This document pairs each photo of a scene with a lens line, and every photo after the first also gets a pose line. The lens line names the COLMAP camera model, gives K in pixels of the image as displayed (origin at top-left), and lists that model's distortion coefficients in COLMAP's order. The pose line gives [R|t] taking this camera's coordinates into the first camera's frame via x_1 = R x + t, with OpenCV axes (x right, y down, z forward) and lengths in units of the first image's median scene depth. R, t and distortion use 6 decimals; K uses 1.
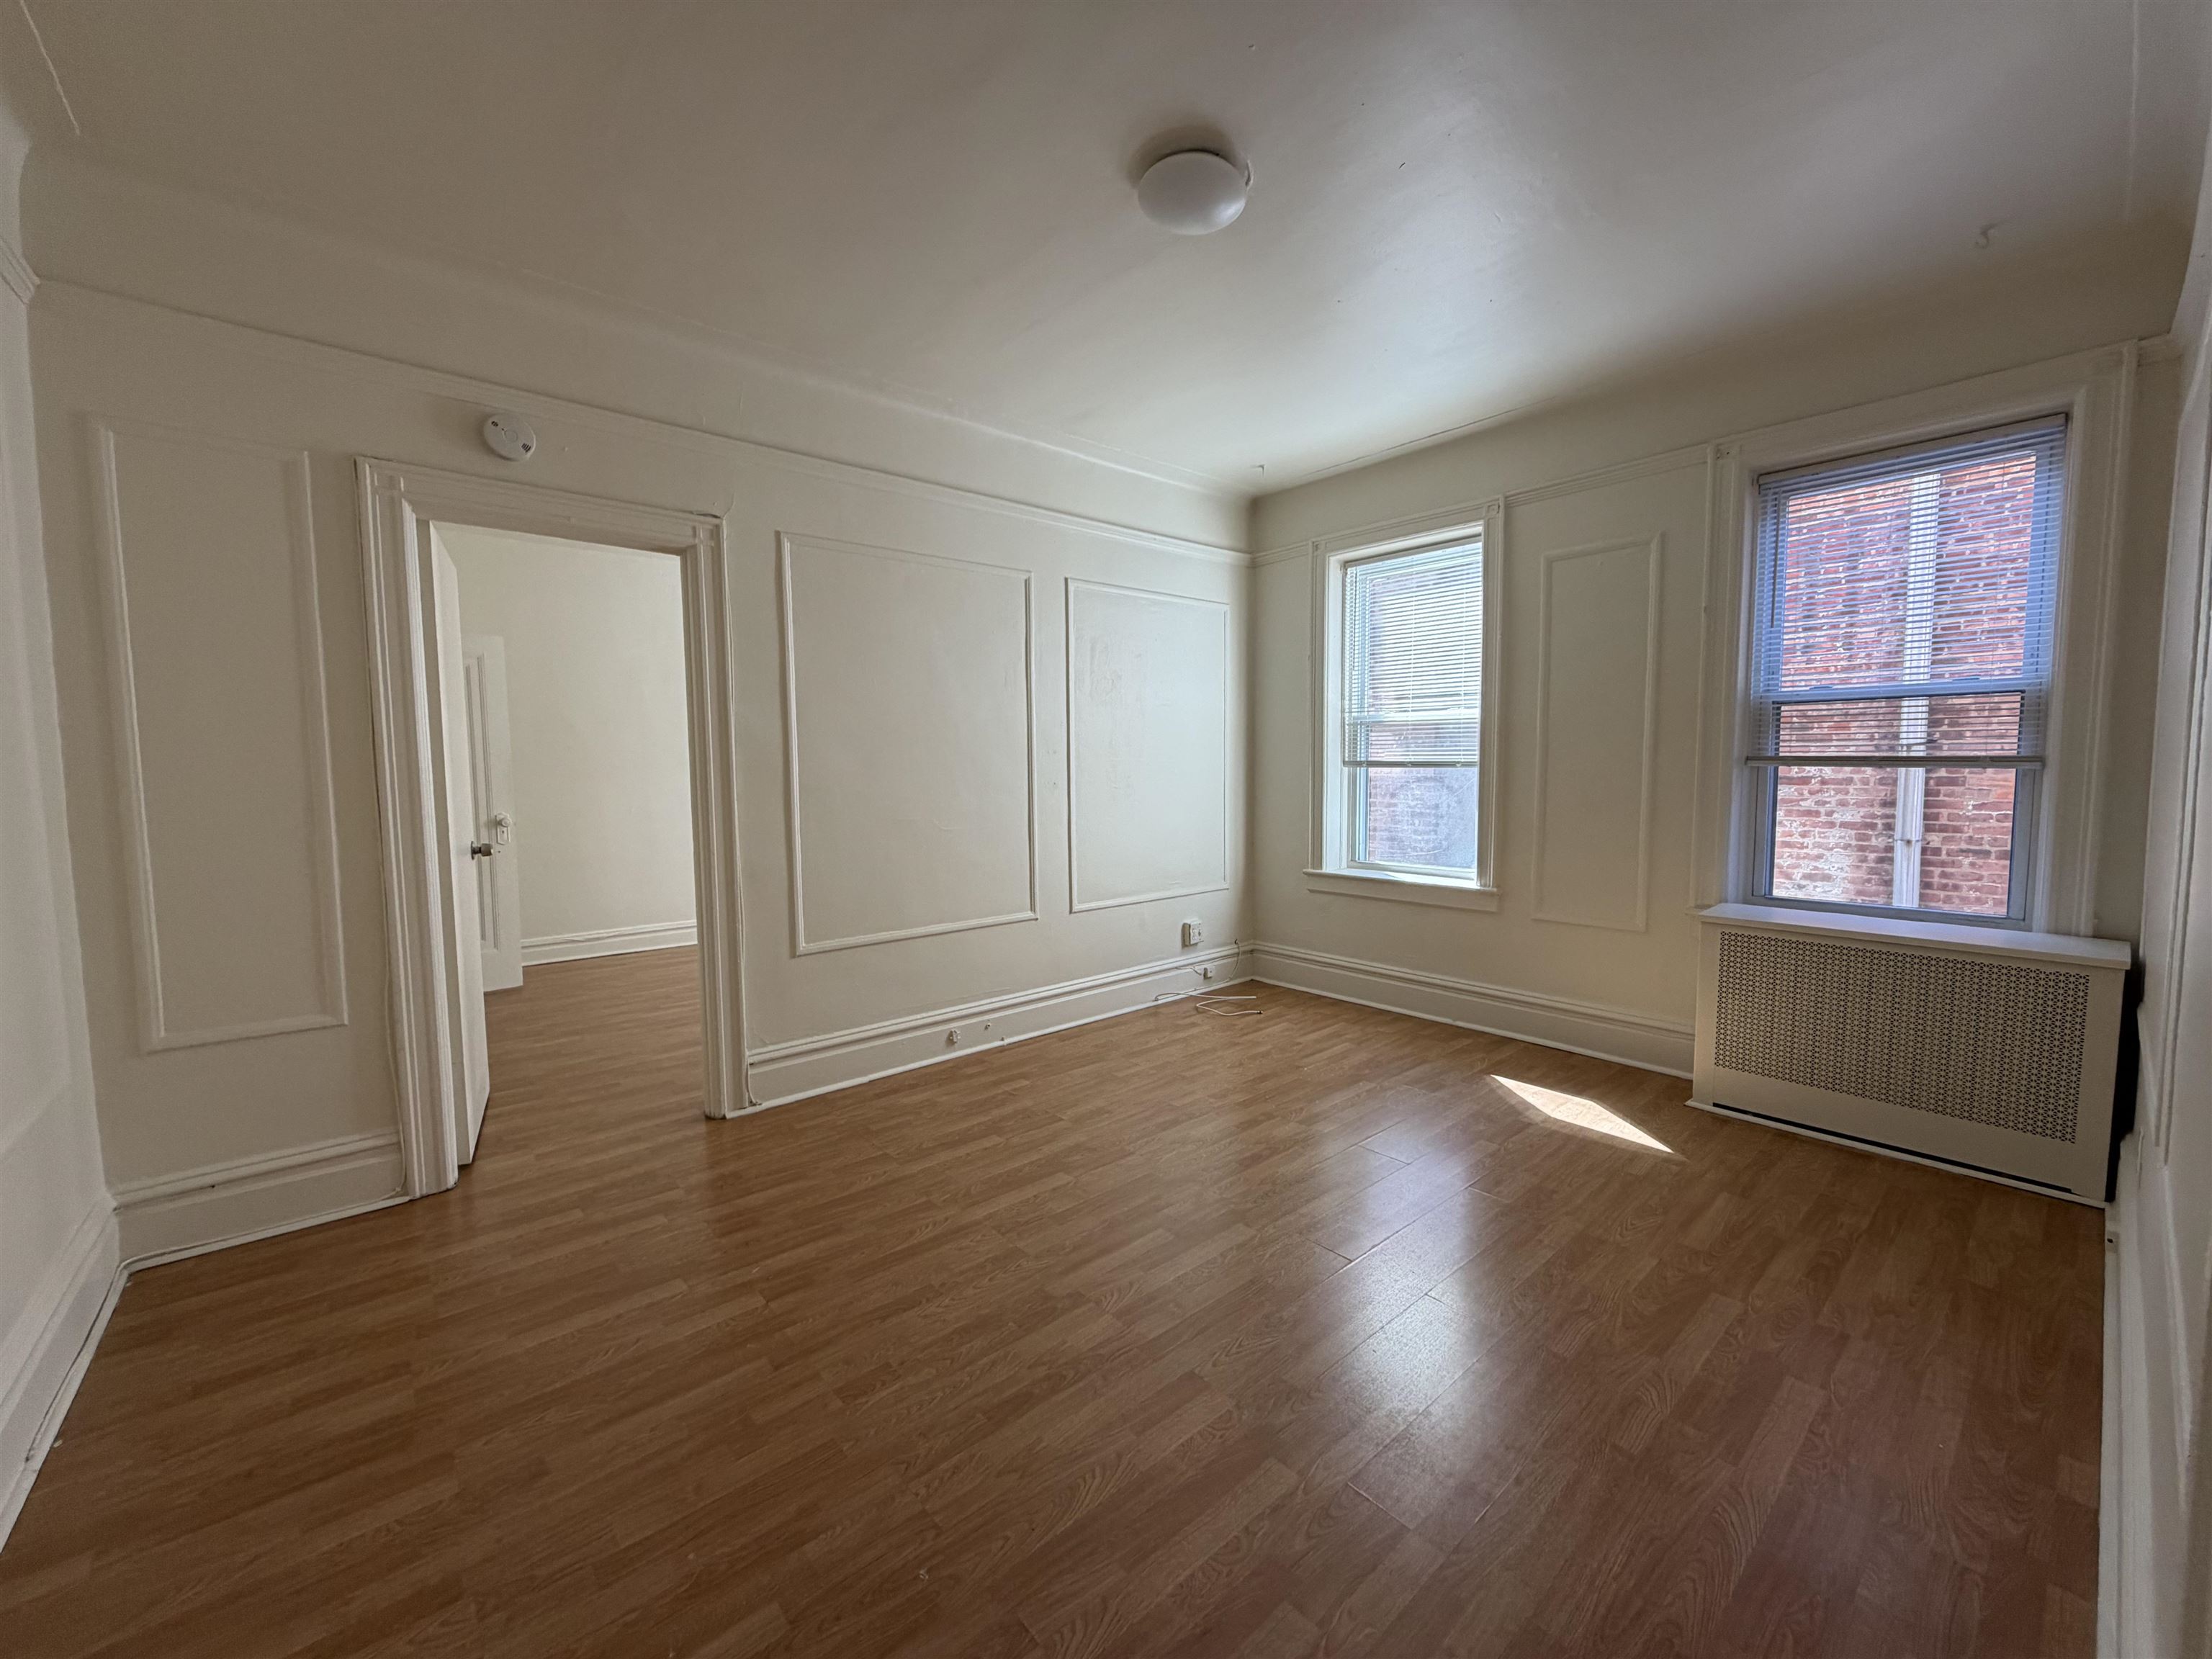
lens RADIAL K [[882.6, 0, 1102.1], [0, 882.6, 833.3], [0, 0, 1]] dist [-0.001641, 0.000926]
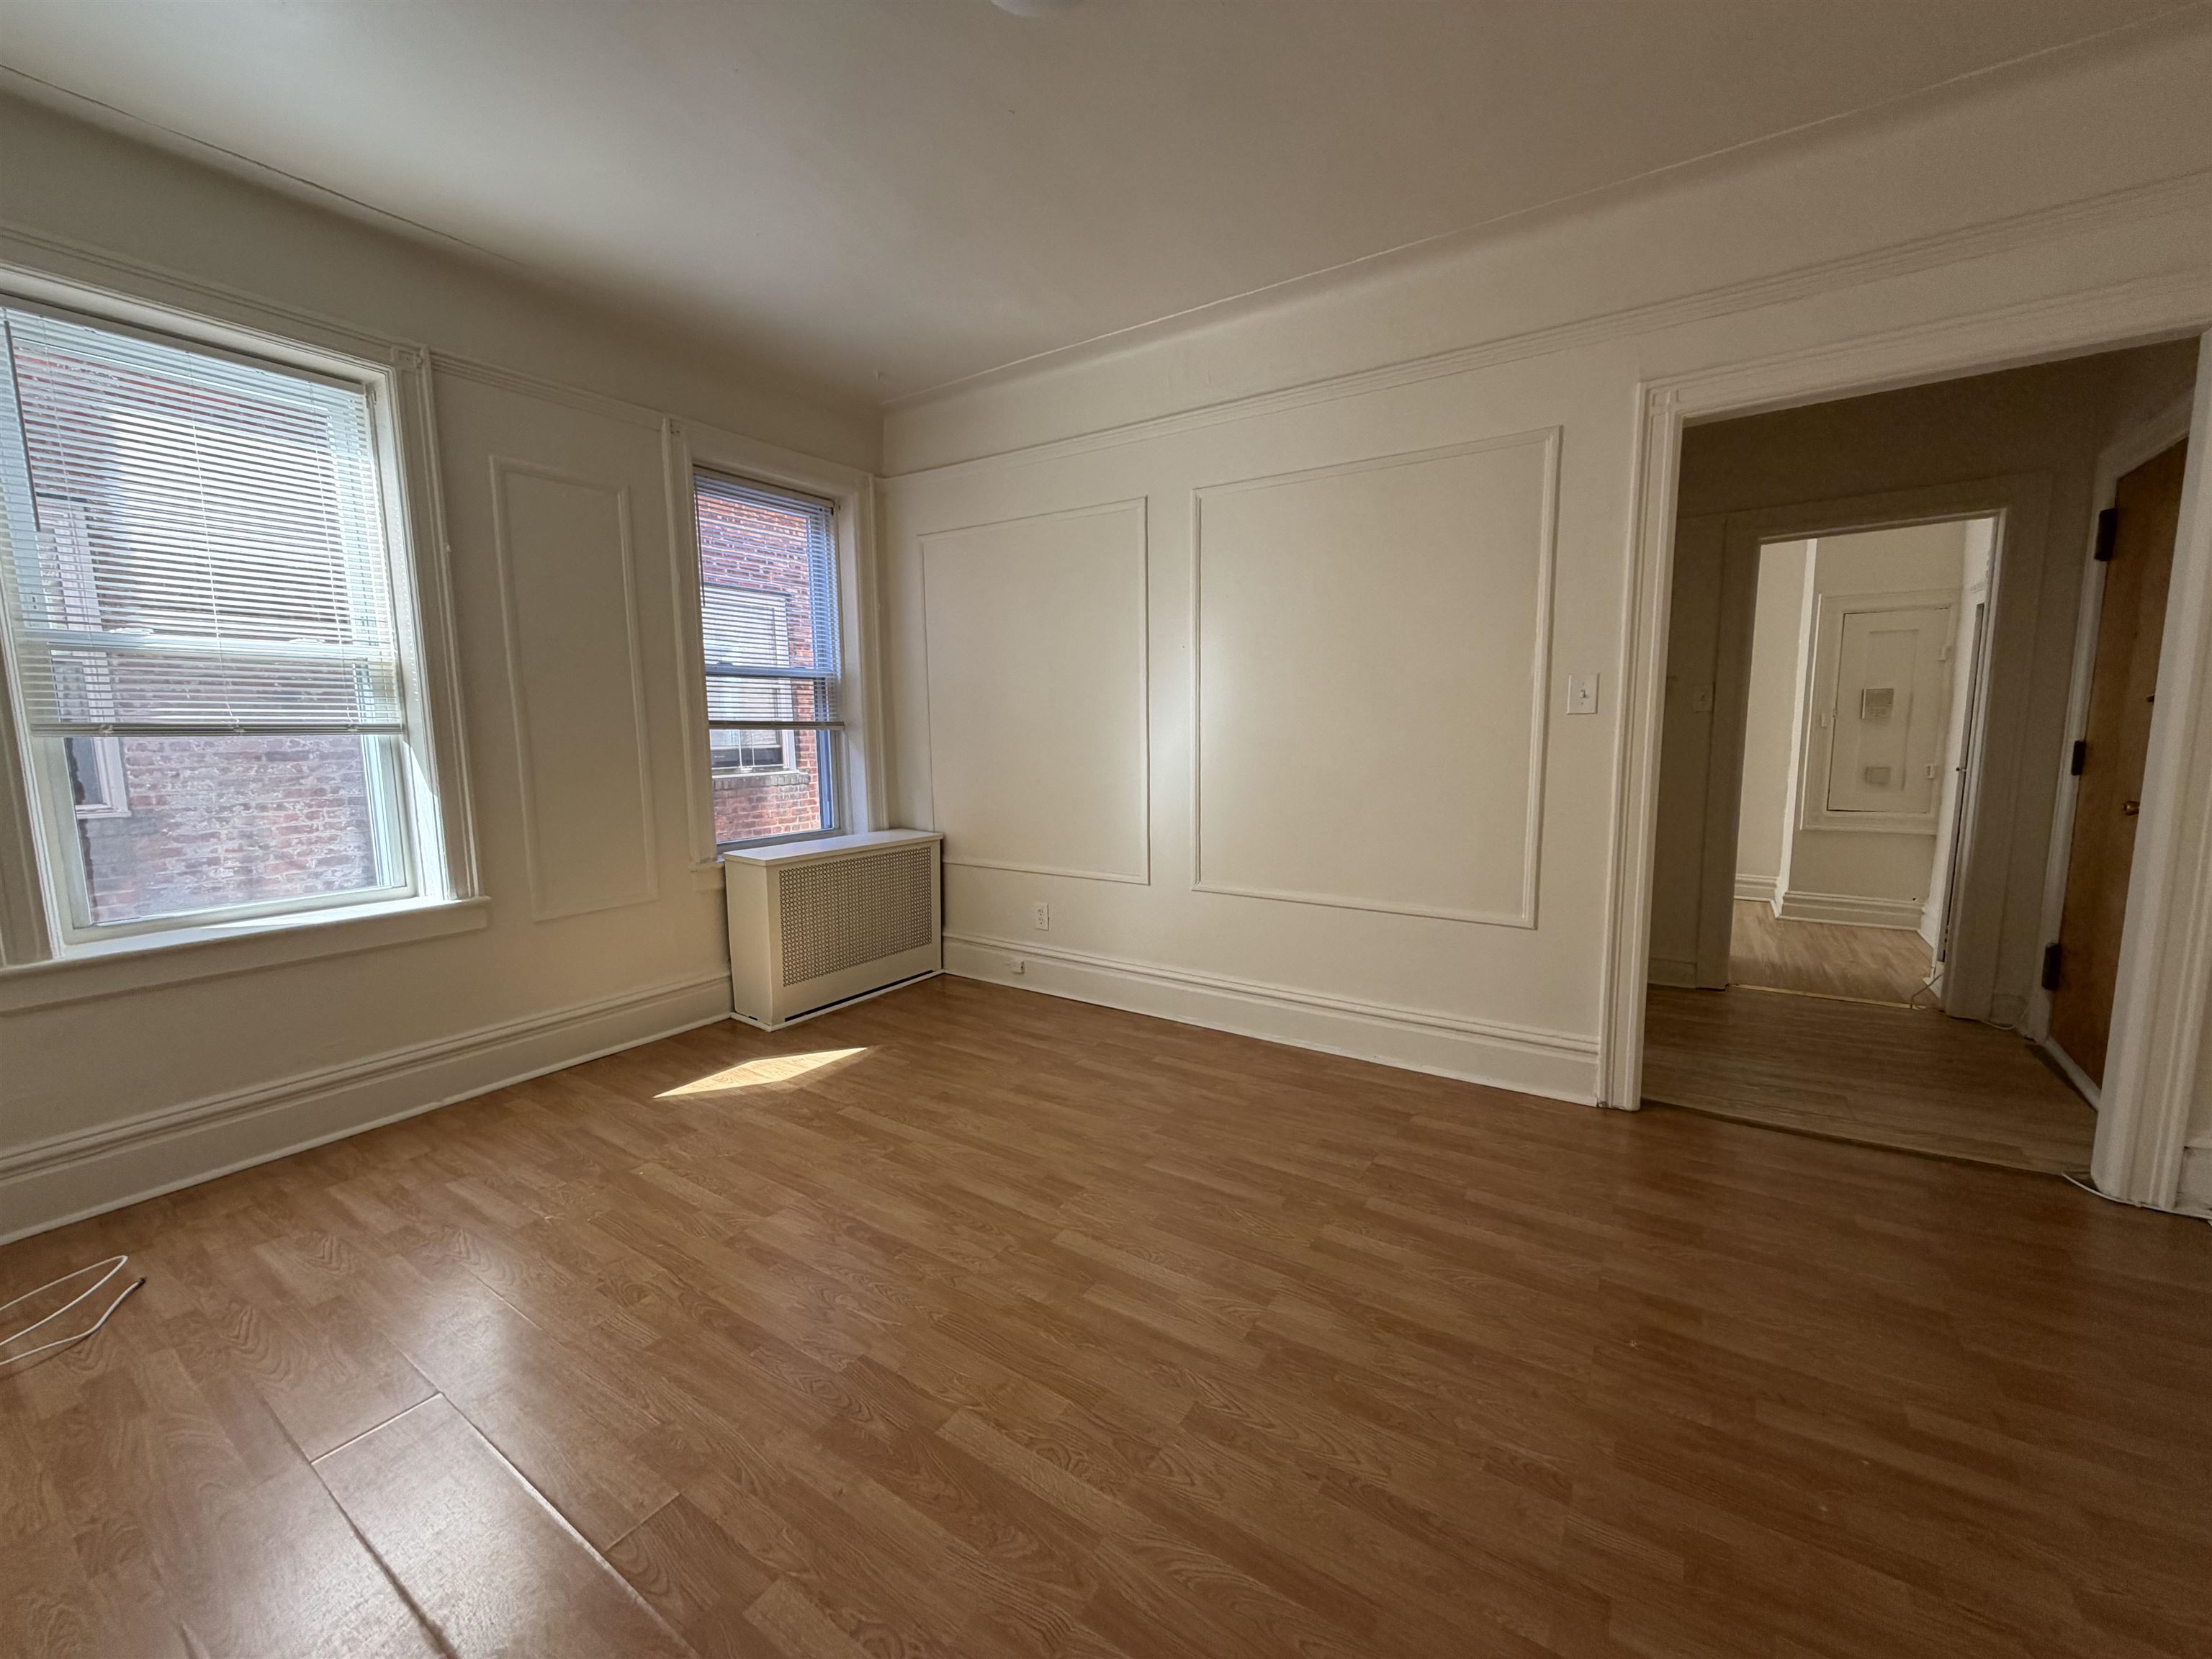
lens RADIAL K [[882.6, 0, 1099.6], [0, 882.6, 823.1], [0, 0, 1]] dist [-0.001641, 0.000926]
pose [[-0.268636, -0.094062, 0.958638, -0.460812], [0.091722, 0.988200, 0.122666, -0.047697], [-0.958865, 0.120881, -0.256839, 0.797779]]
